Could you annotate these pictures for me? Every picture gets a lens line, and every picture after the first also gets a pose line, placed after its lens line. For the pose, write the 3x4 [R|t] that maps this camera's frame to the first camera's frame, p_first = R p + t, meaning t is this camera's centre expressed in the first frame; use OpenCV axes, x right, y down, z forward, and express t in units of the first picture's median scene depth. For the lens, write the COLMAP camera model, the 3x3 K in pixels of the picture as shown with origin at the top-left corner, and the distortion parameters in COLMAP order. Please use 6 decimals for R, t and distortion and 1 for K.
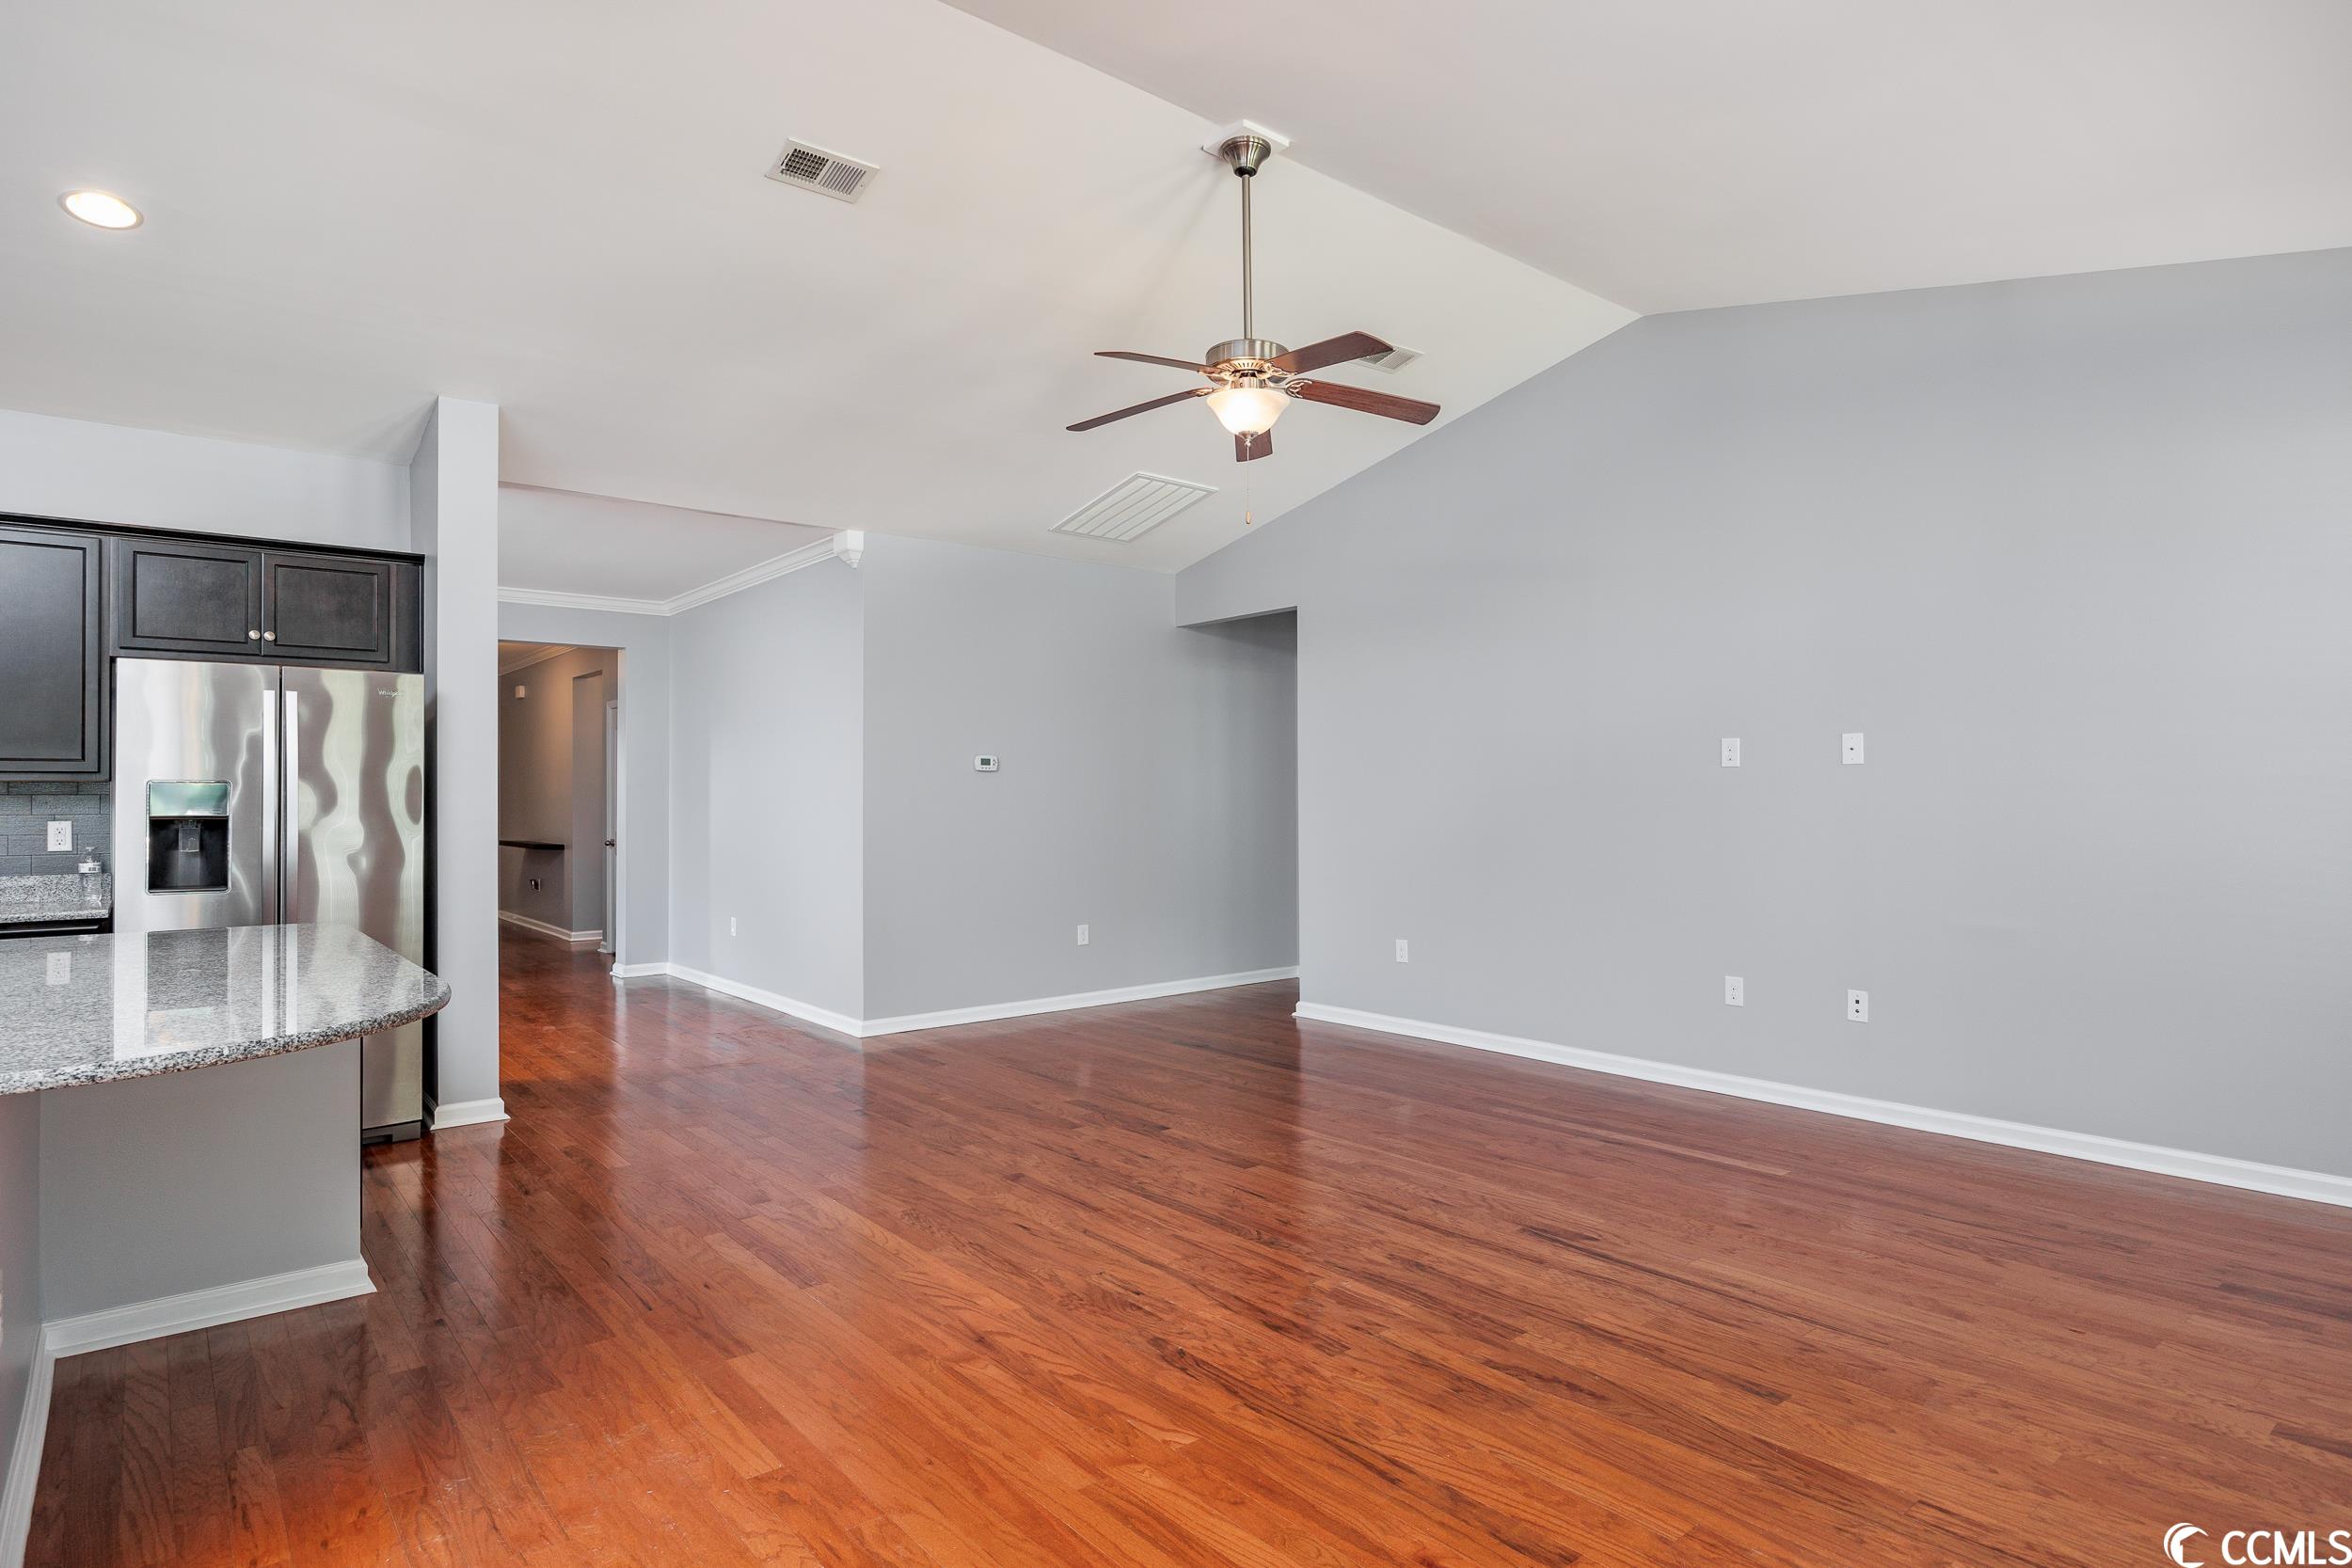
lens RADIAL K [[1262.9, 0, 1183.9], [0, 1262.9, 798.0], [0, 0, 1]] dist [-0.003548, -0.000320]
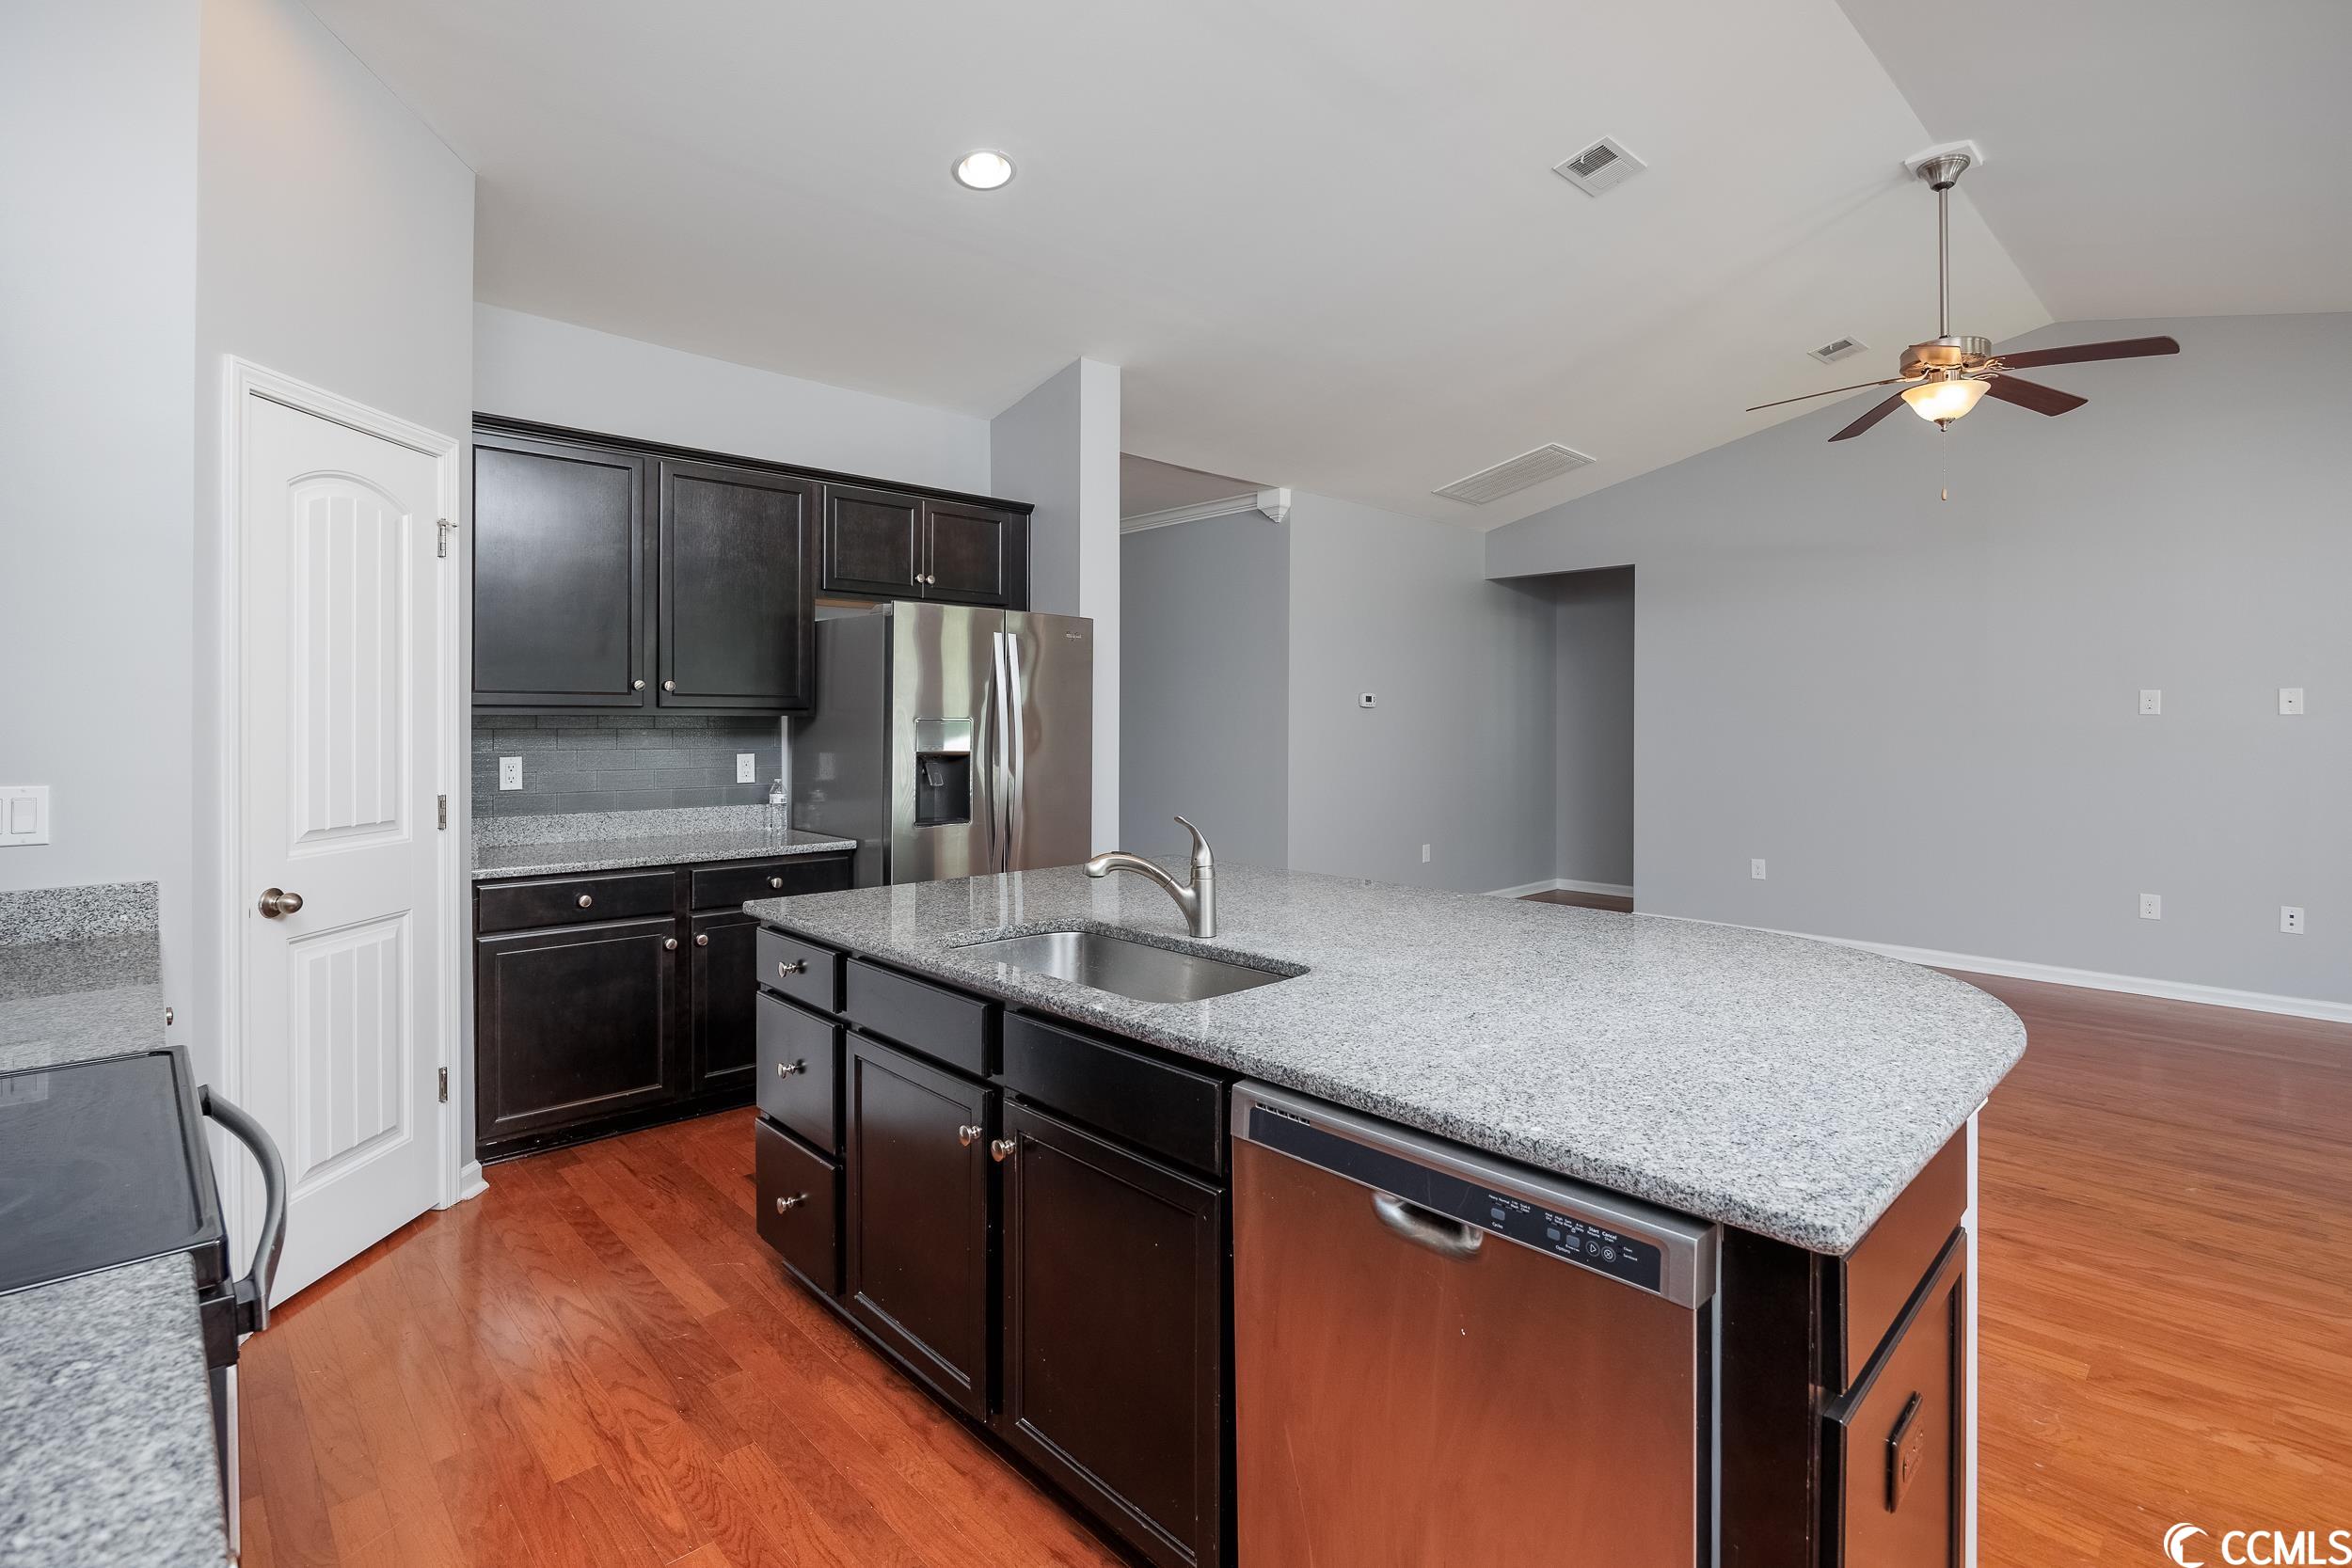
lens RADIAL K [[1111.5, 0, 1188.6], [0, 1111.5, 732.3], [0, 0, 1]] dist [-0.005595, -0.000020]
pose [[0.997122, 0.008238, 0.075369, -0.655077], [-0.009098, 0.999897, 0.011080, -0.014252], [-0.075270, -0.011733, 0.997094, 0.057636]]
